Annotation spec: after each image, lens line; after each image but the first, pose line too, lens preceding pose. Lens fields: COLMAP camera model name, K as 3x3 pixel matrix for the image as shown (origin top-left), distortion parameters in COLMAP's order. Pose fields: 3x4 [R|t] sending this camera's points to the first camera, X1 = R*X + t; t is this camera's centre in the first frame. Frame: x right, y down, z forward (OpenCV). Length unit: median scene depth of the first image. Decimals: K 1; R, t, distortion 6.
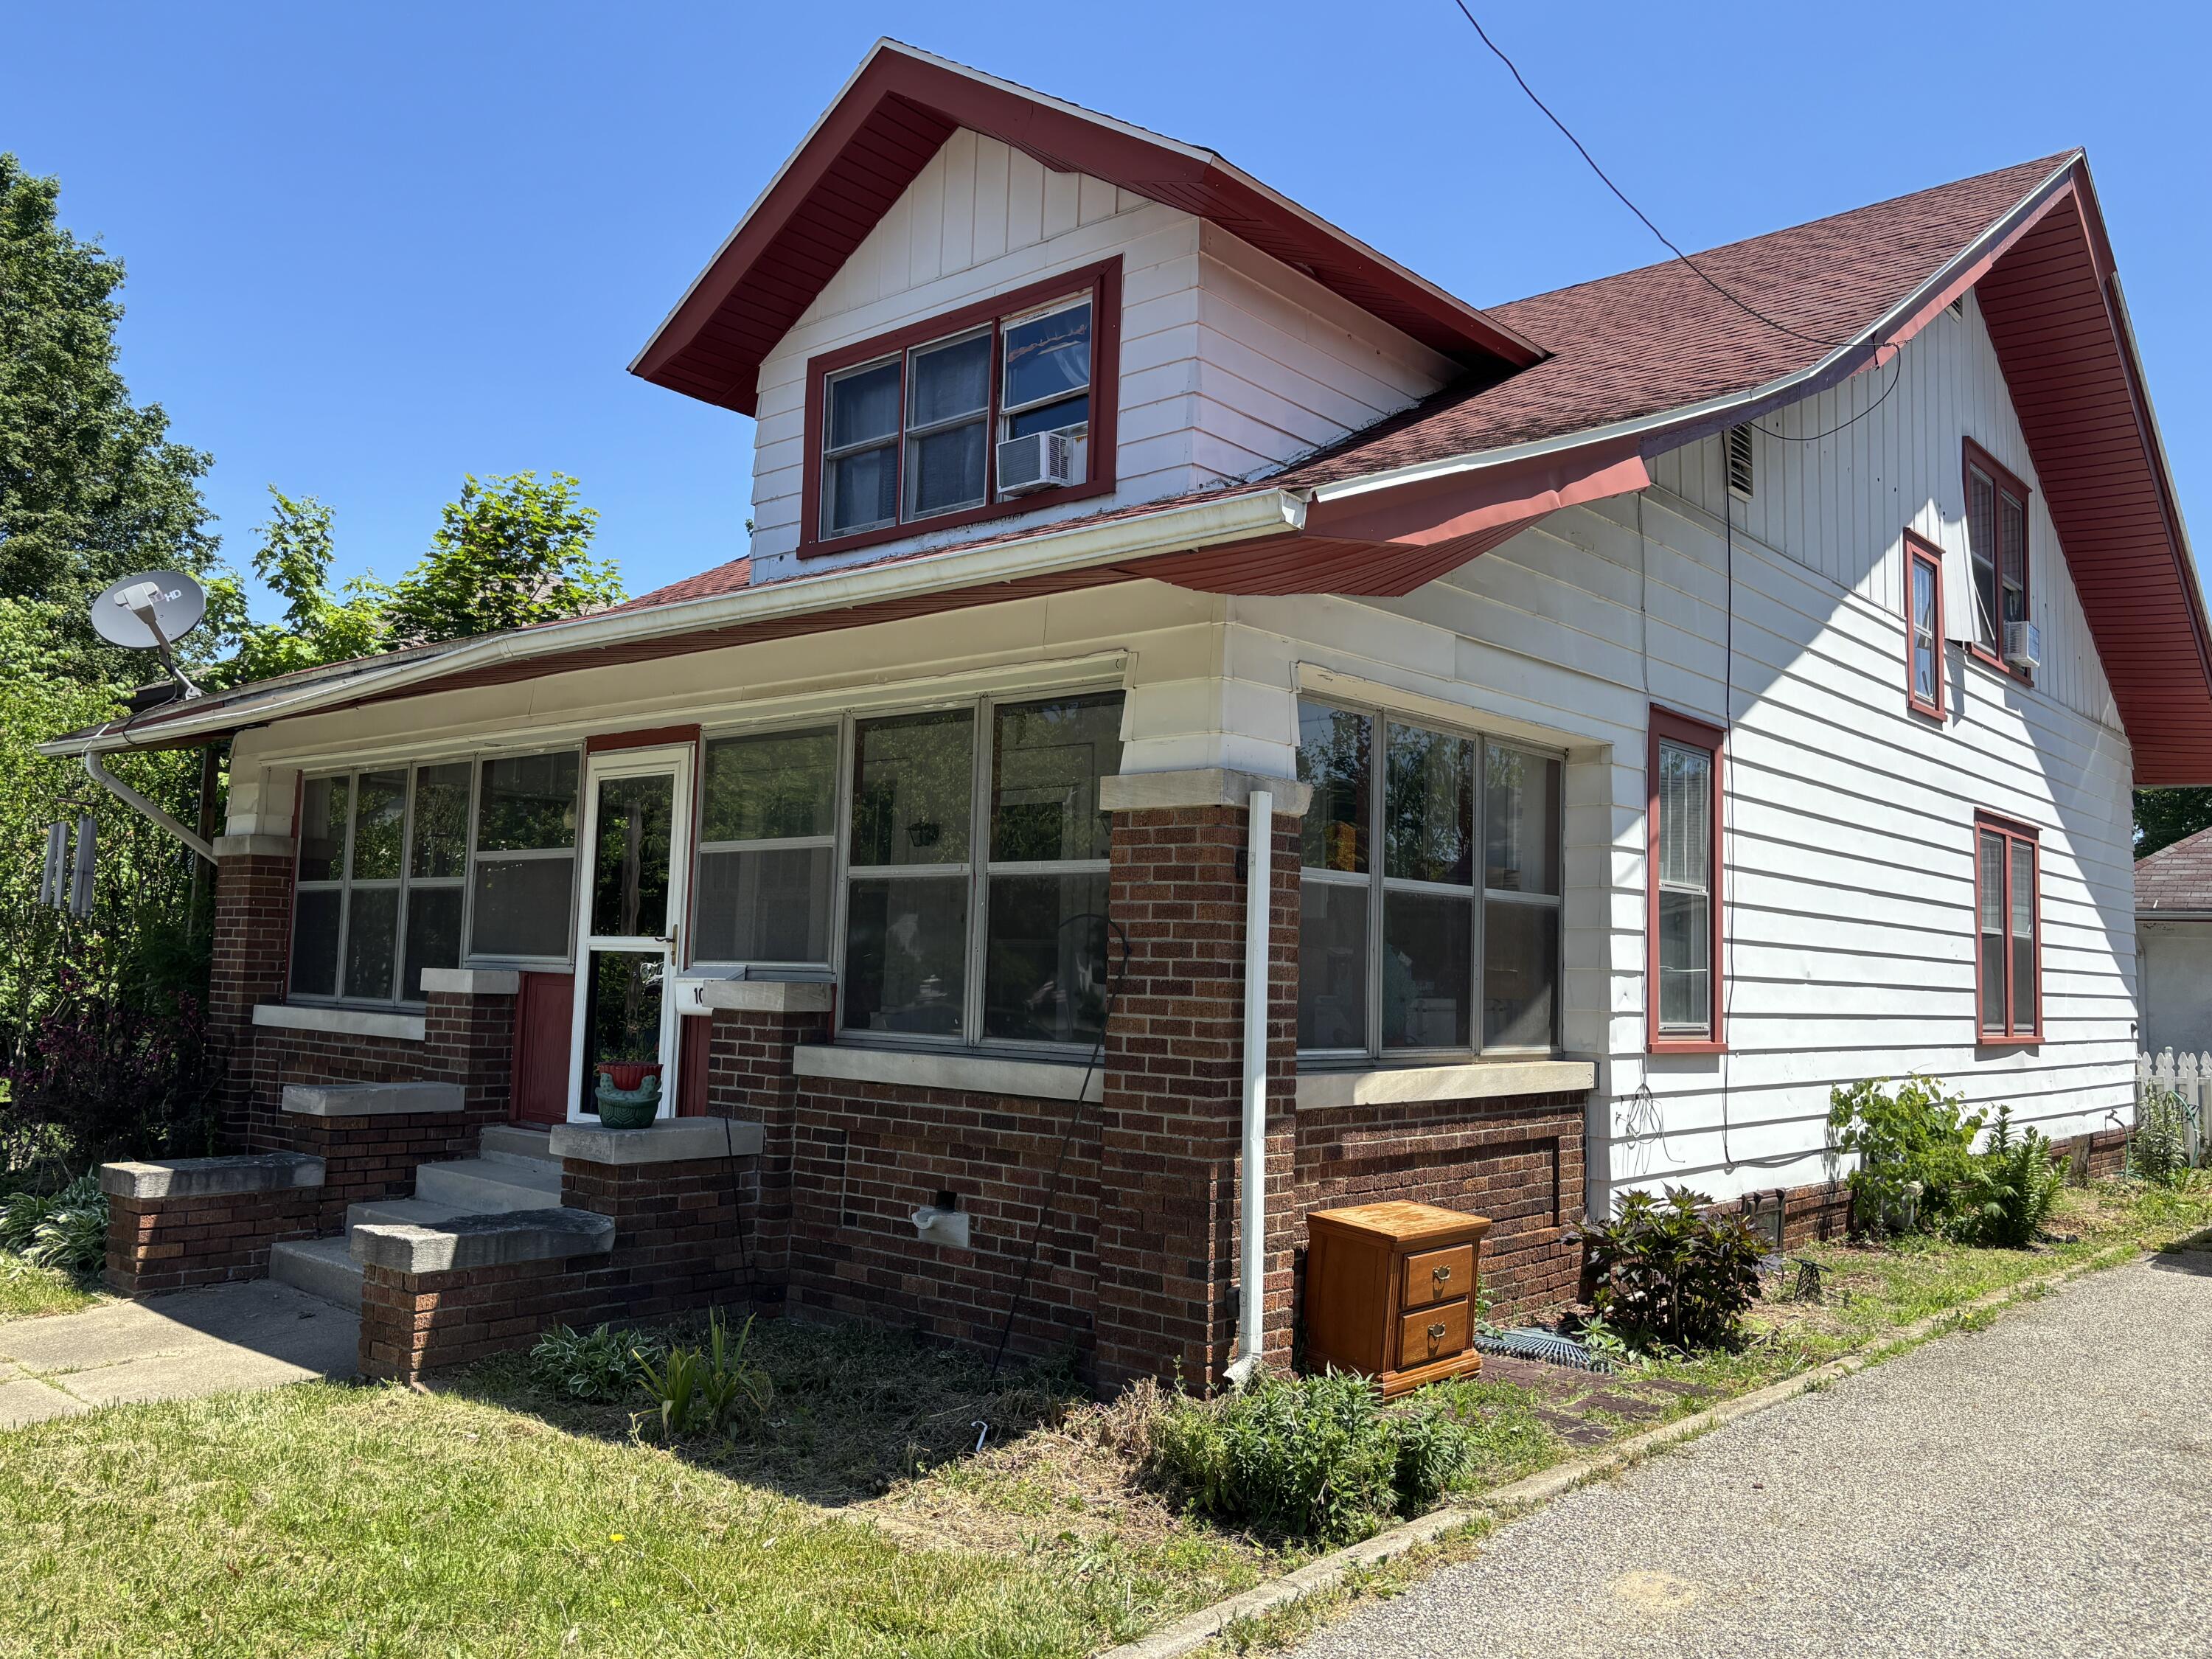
lens RADIAL K [[1737.0, 0, 1197.4], [0, 1737.0, 847.1], [0, 0, 1]] dist [-0.002260, 0.015598]
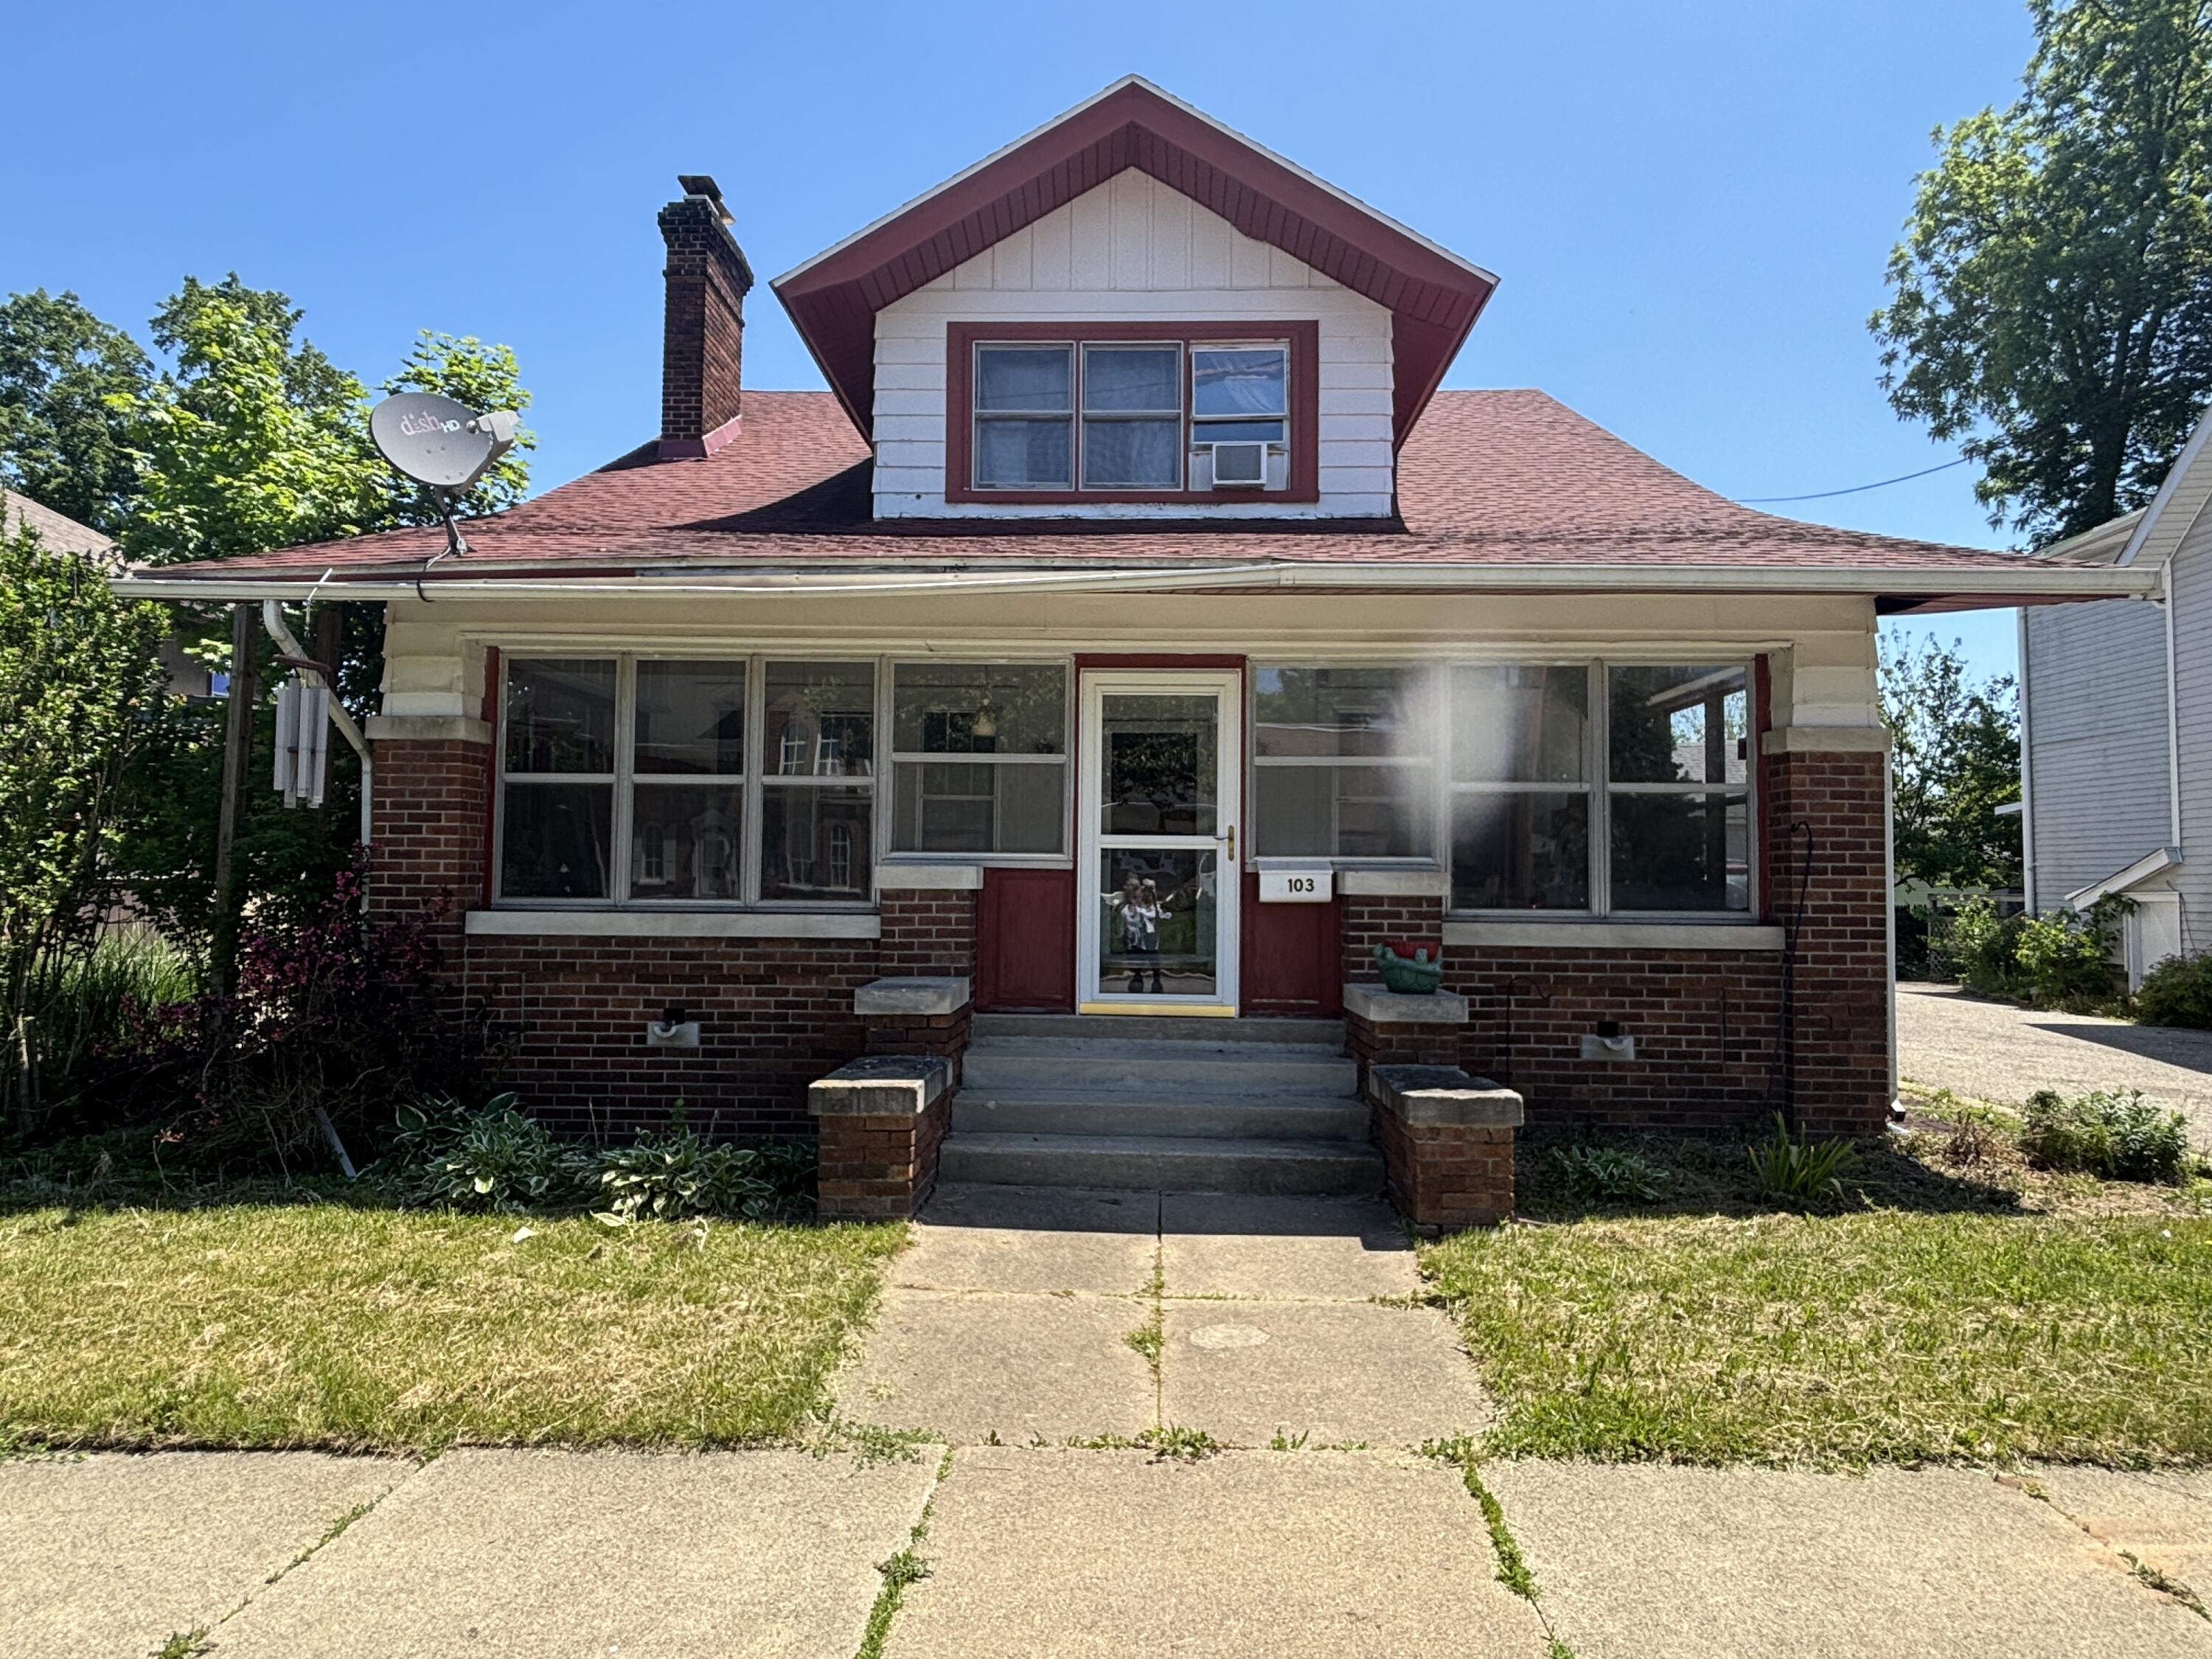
lens RADIAL K [[1279.2, 0, 1105.8], [0, 1279.2, 825.3], [0, 0, 1]] dist [0.005190, -0.000214]
pose [[0.783612, 0.011485, 0.621145, -0.848026], [-0.033878, 0.999131, 0.024266, 0.024870], [-0.620326, -0.040059, 0.783320, 0.360277]]
